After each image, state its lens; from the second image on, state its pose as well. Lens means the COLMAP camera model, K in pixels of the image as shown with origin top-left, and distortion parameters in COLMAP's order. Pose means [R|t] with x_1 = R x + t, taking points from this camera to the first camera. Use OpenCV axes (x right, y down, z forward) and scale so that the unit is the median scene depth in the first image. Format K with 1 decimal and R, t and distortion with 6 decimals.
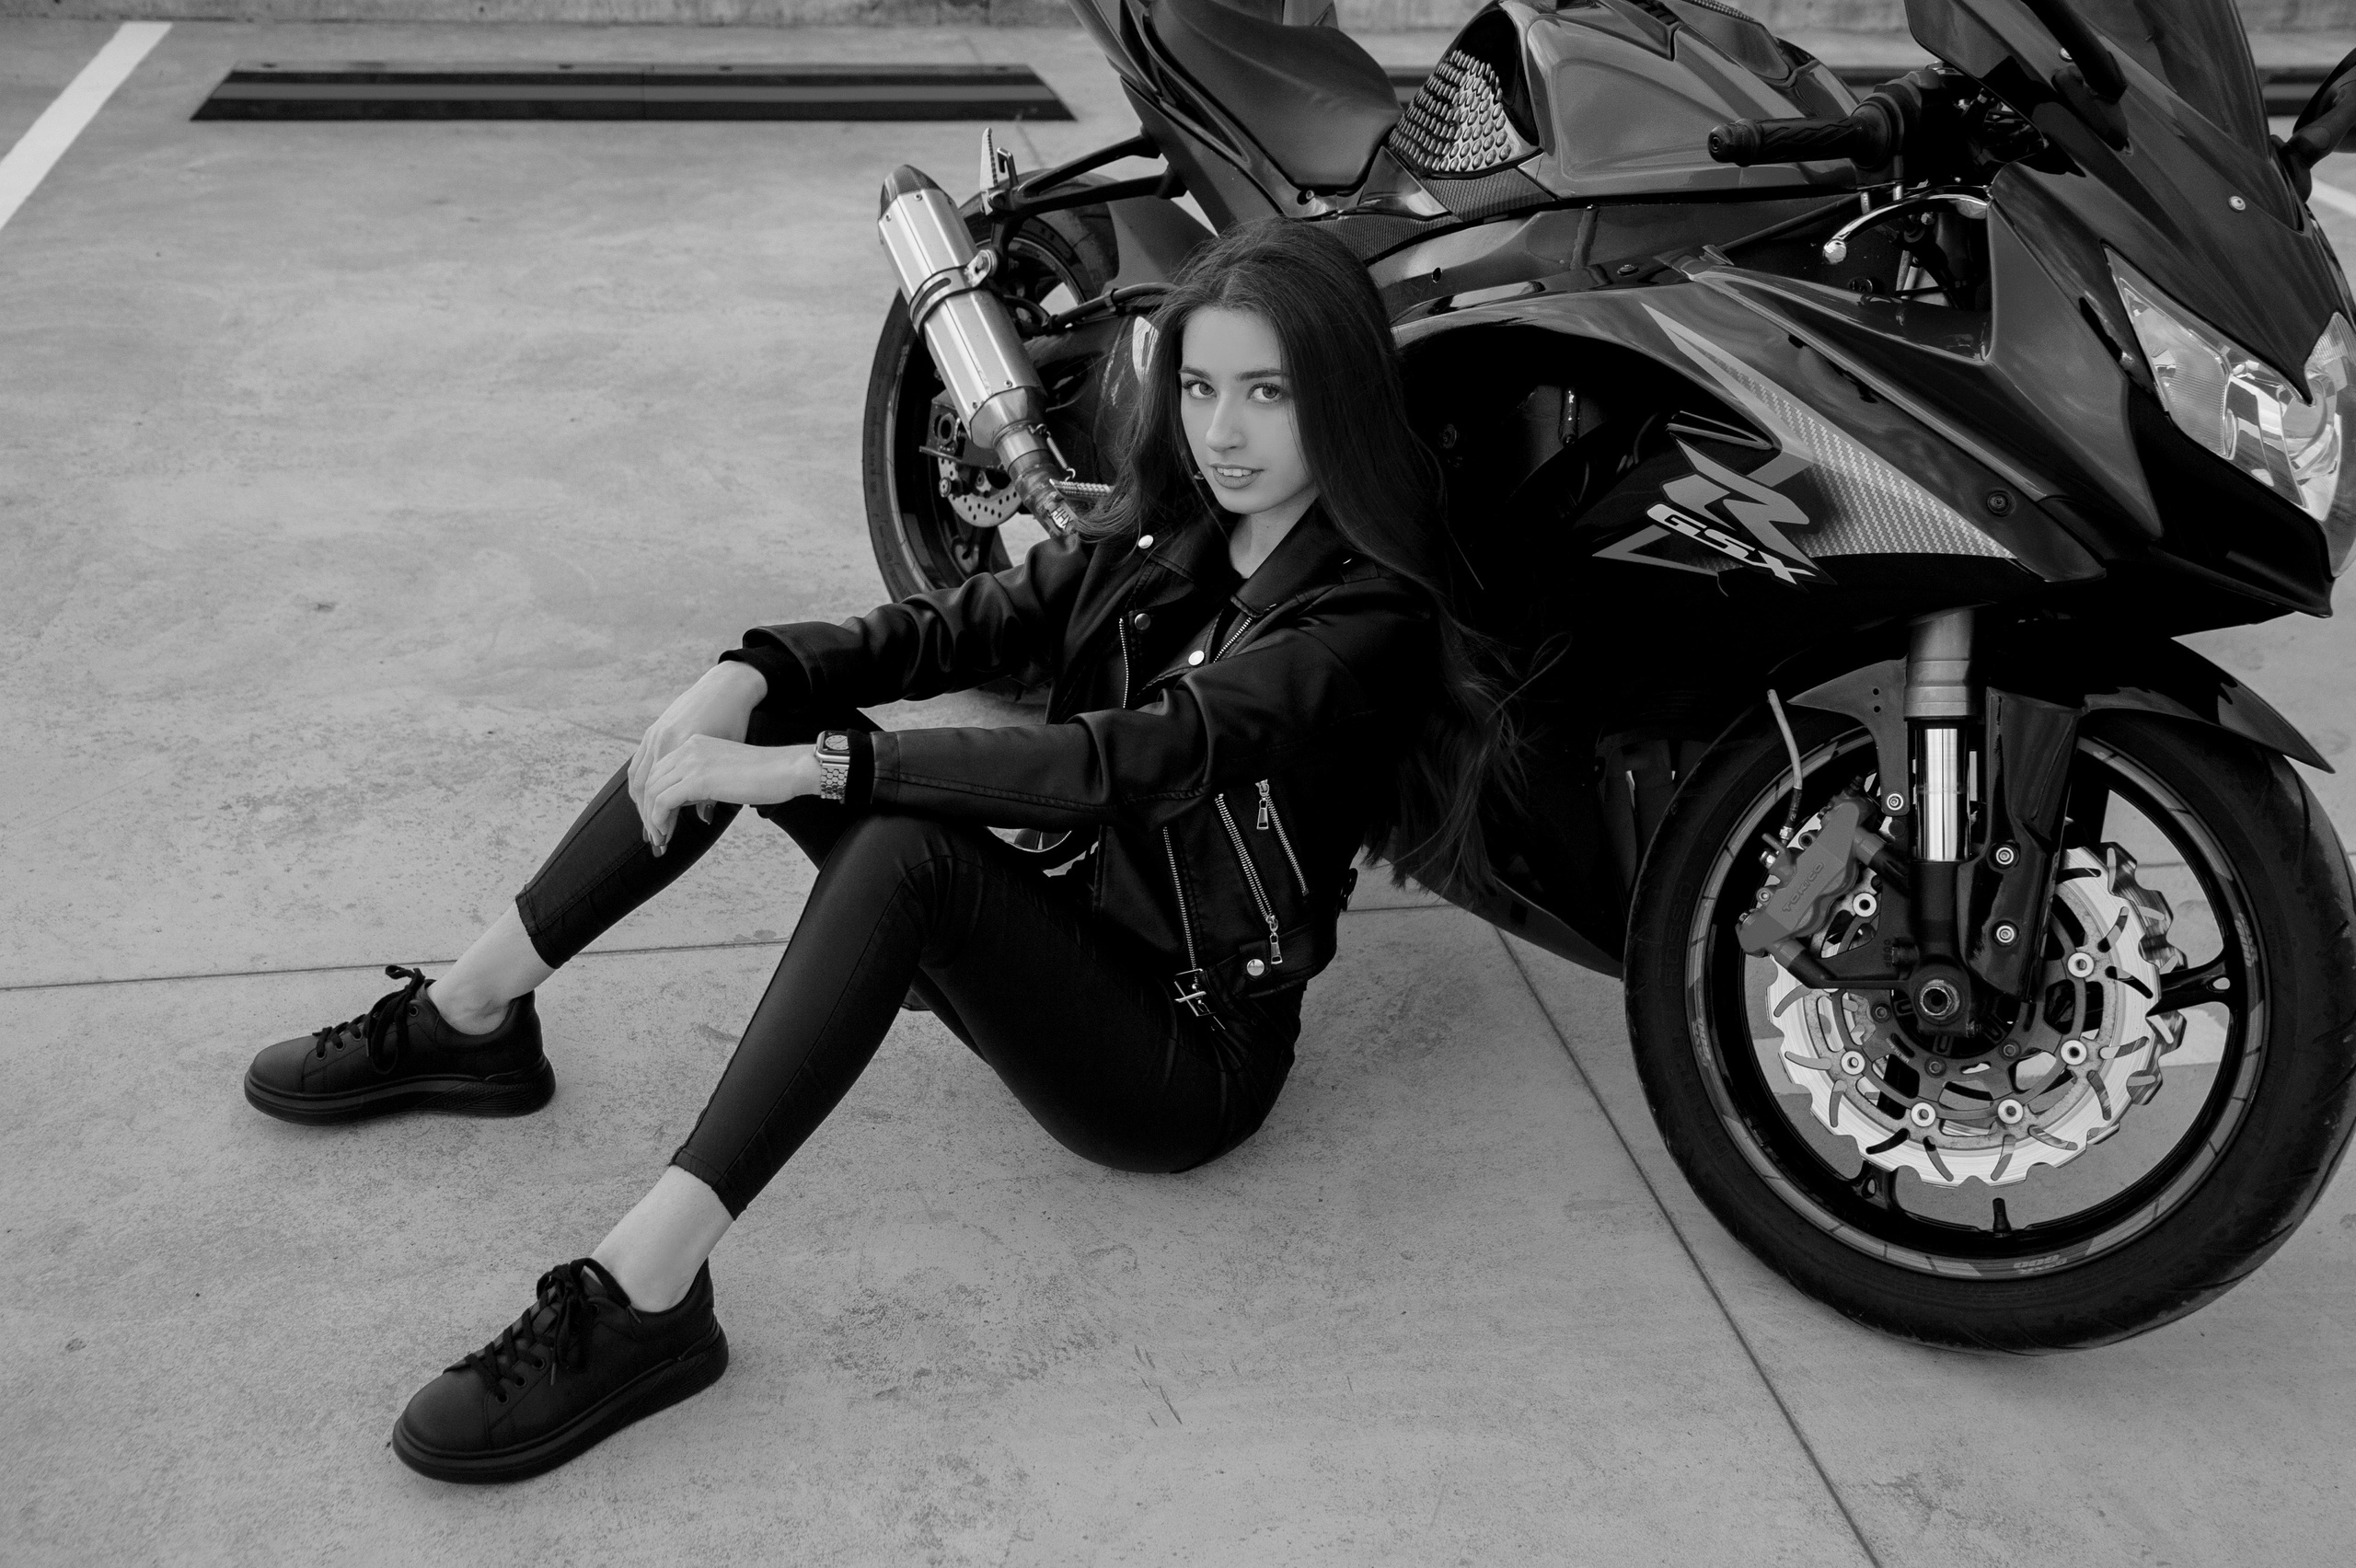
lens RADIAL K [[2595.4, 0, 1170.9], [0, 2595.4, 827.3], [0, 0, 1]] dist [-0.009873, 0.000000]
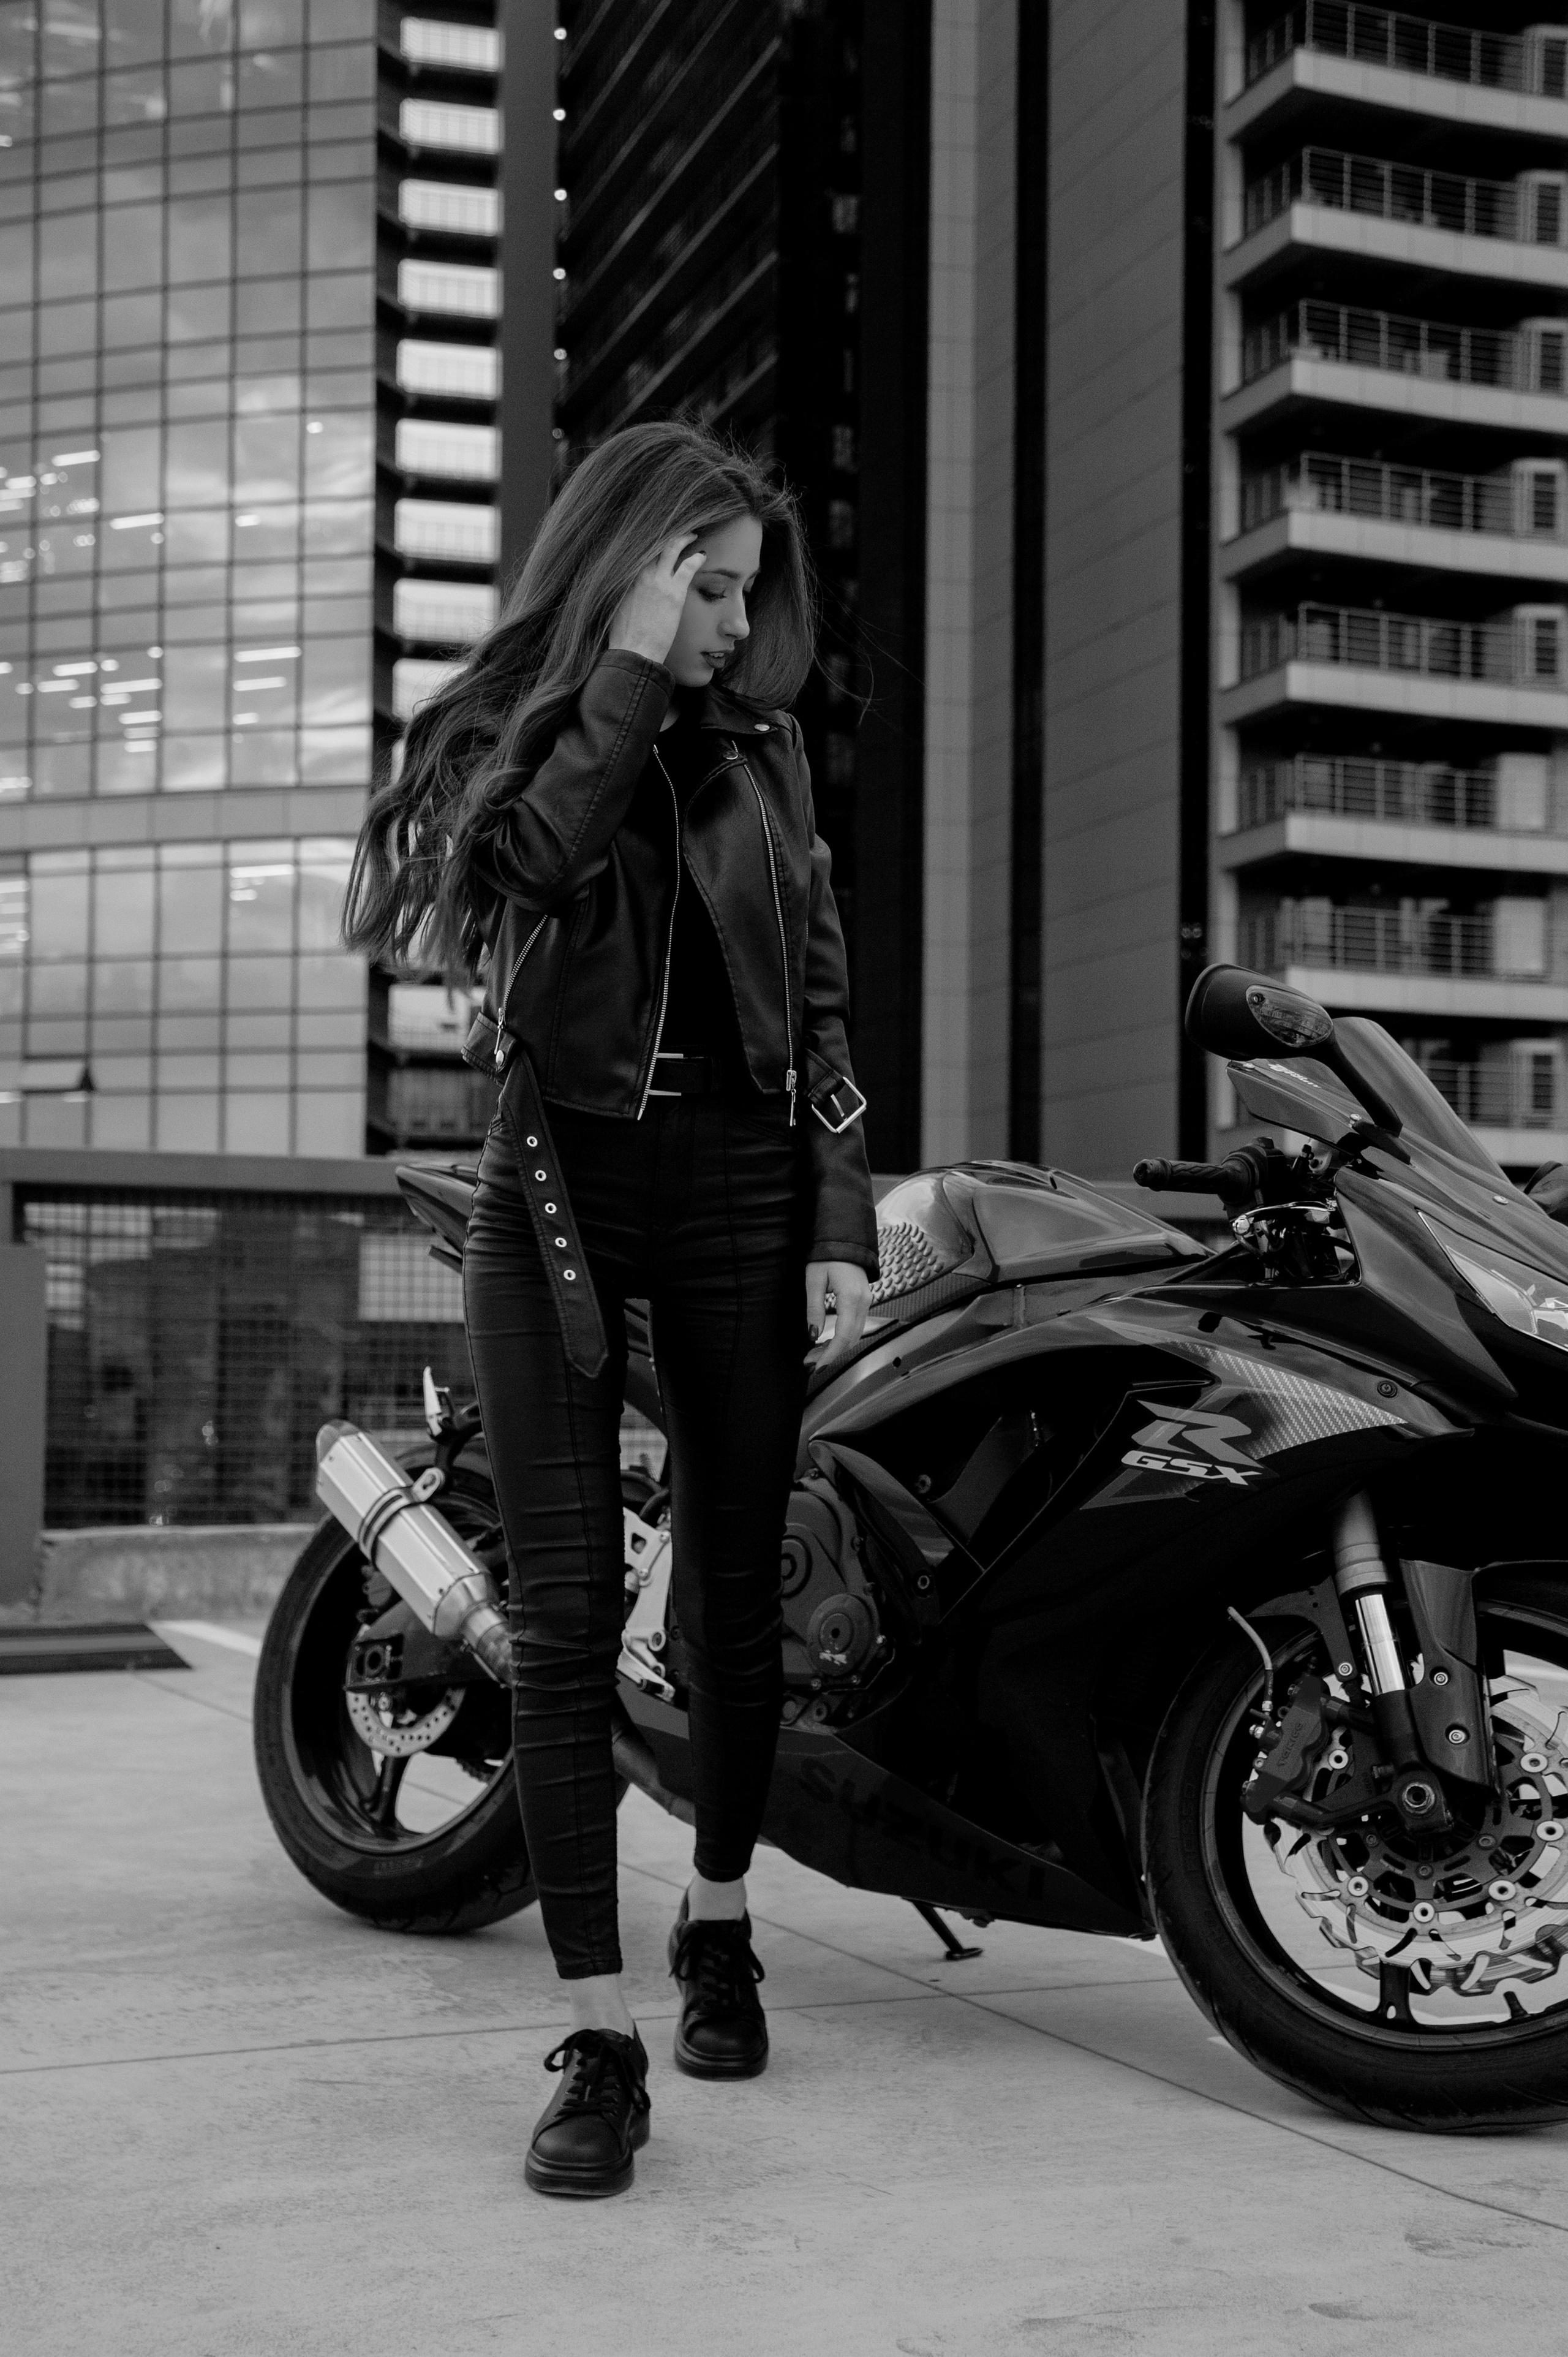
lens RADIAL K [[3424.0, 0, 776.3], [0, 3424.0, 1192.9], [0, 0, 1]] dist [0.071243, 0.000000]
pose [[0.965485, -0.020198, 0.259675, -0.427025], [0.145687, 0.868317, -0.474132, 0.551159], [-0.215903, 0.495598, 0.841290, -0.476733]]
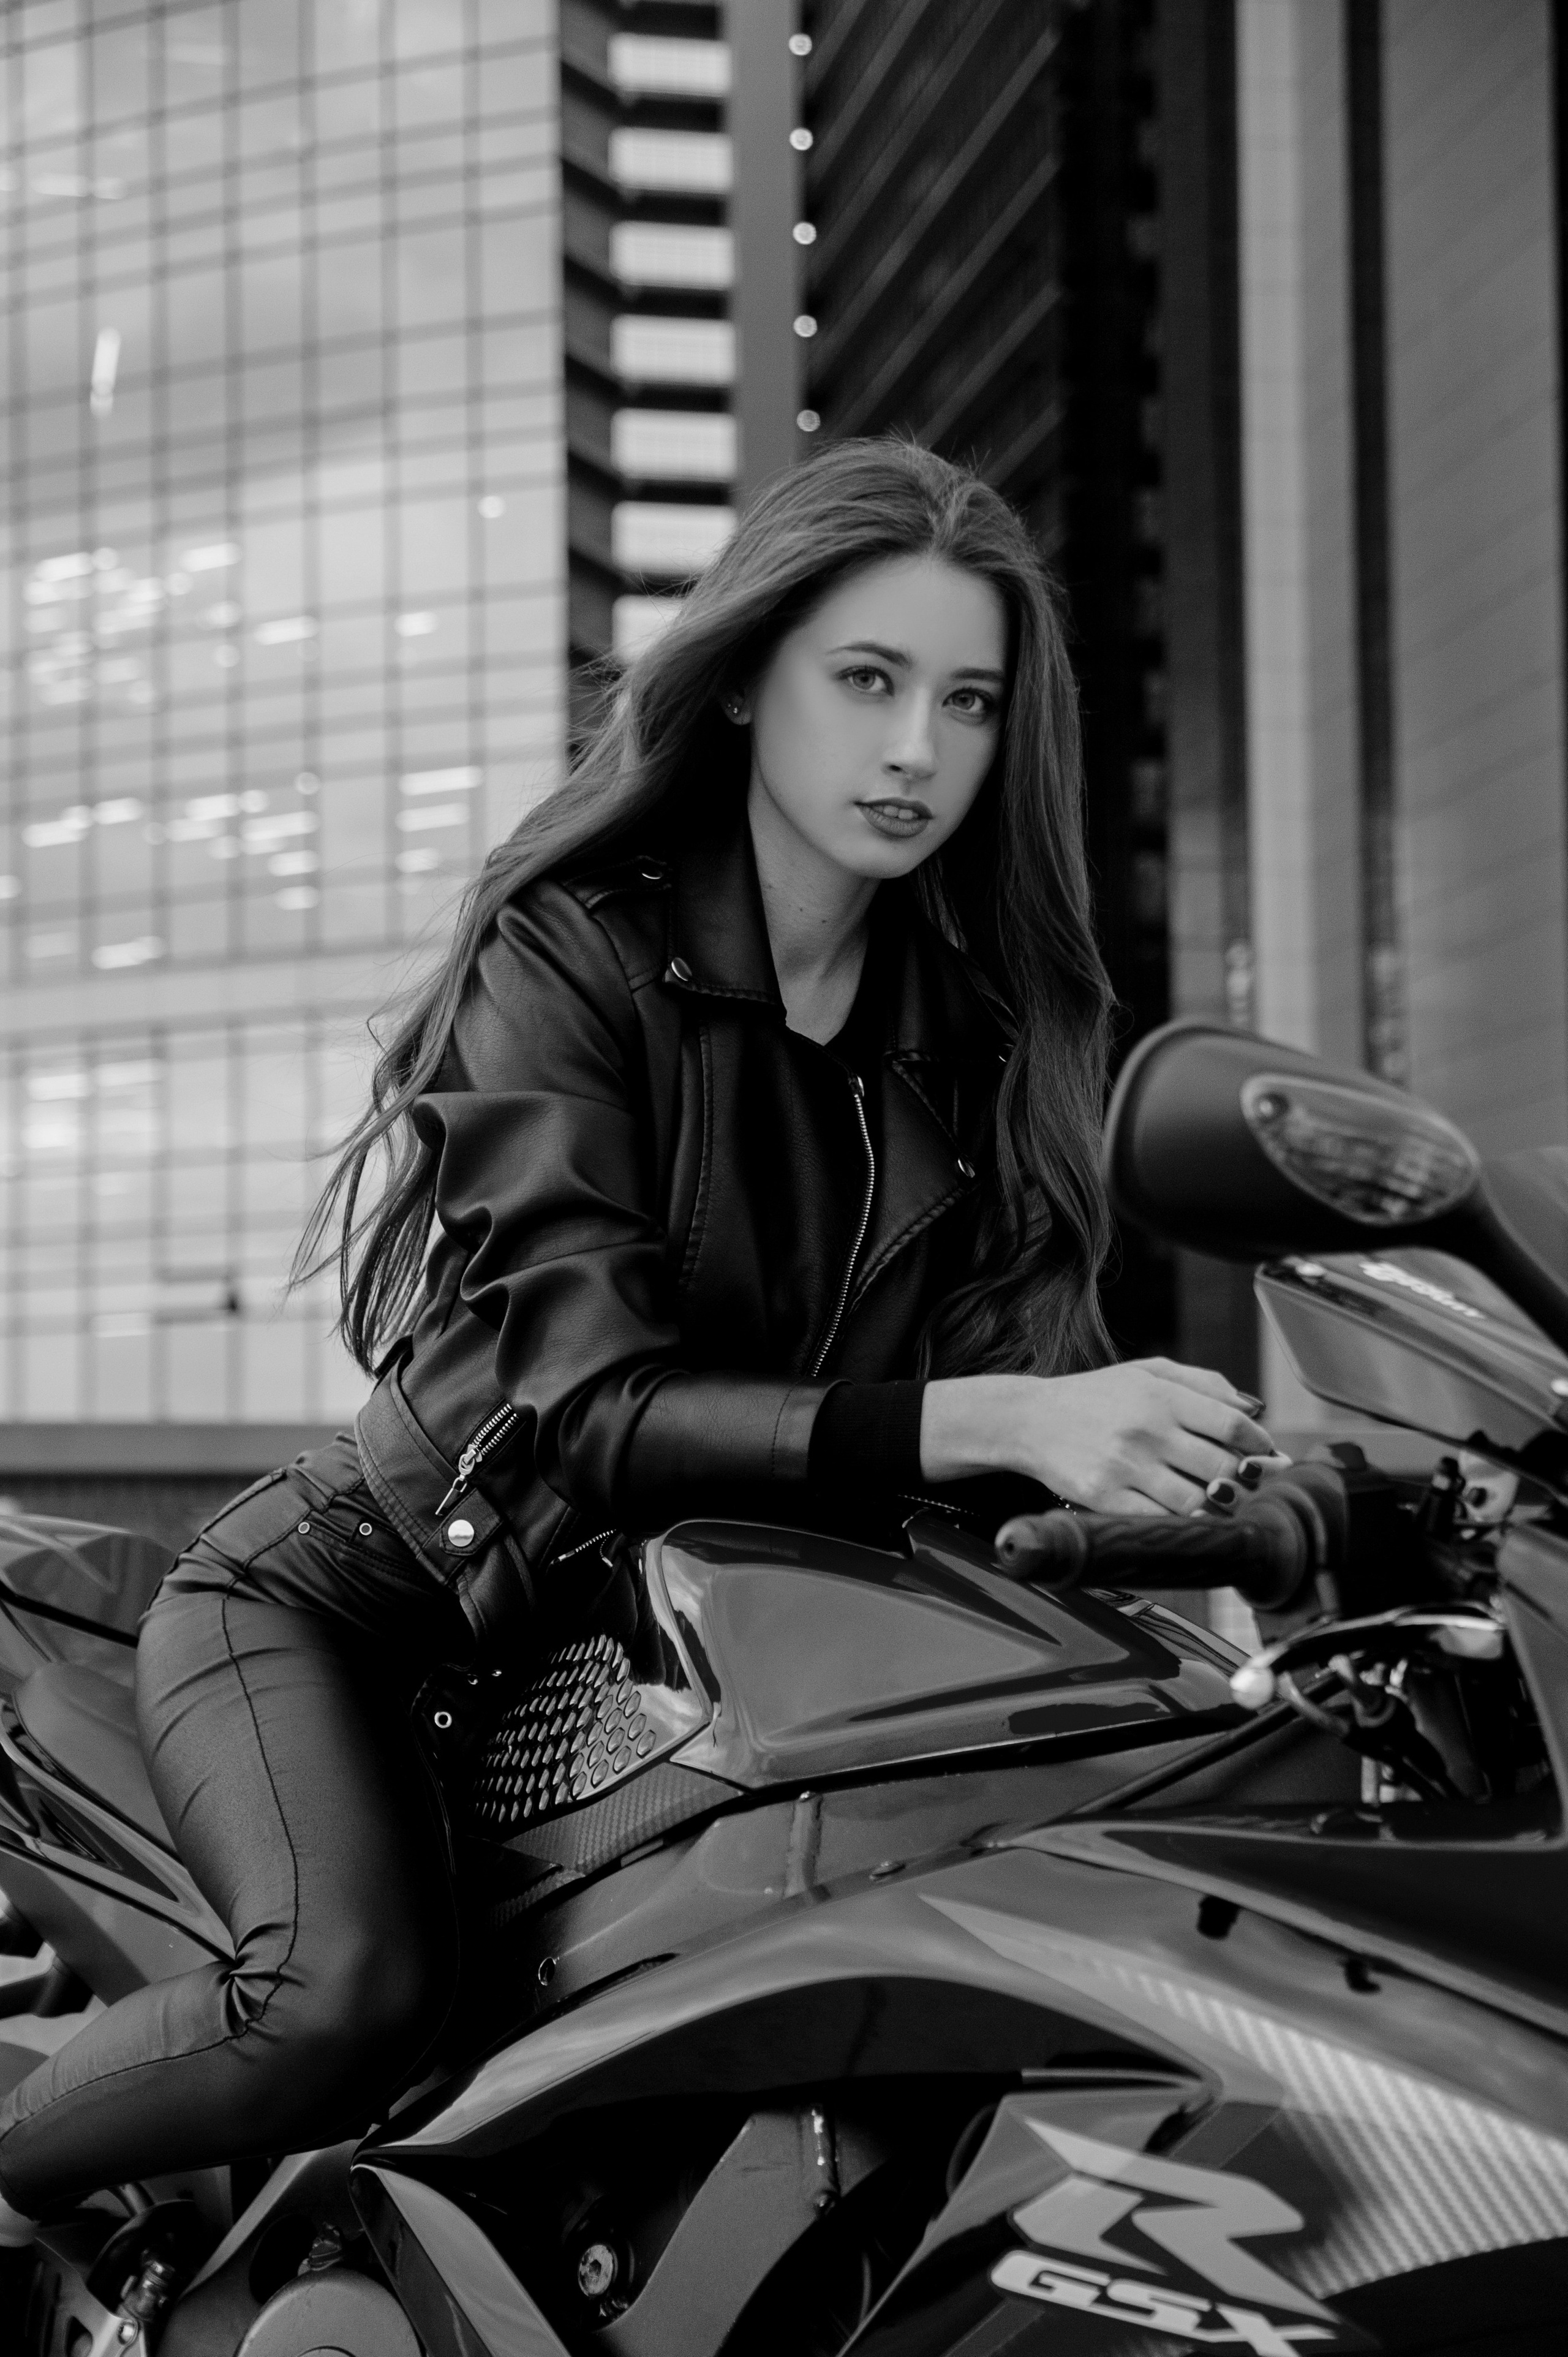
lens RADIAL K [[3978.7, 0, 777.9], [0, 3978.7, 1177.2], [0, 0, 1]] dist [0.154318, 0.000000]
pose [[0.983662, -0.036742, 0.176234, 0.007789], [0.127106, 0.835002, -0.535365, 0.119558], [-0.127485, 0.549019, 0.826030, 0.220113]]
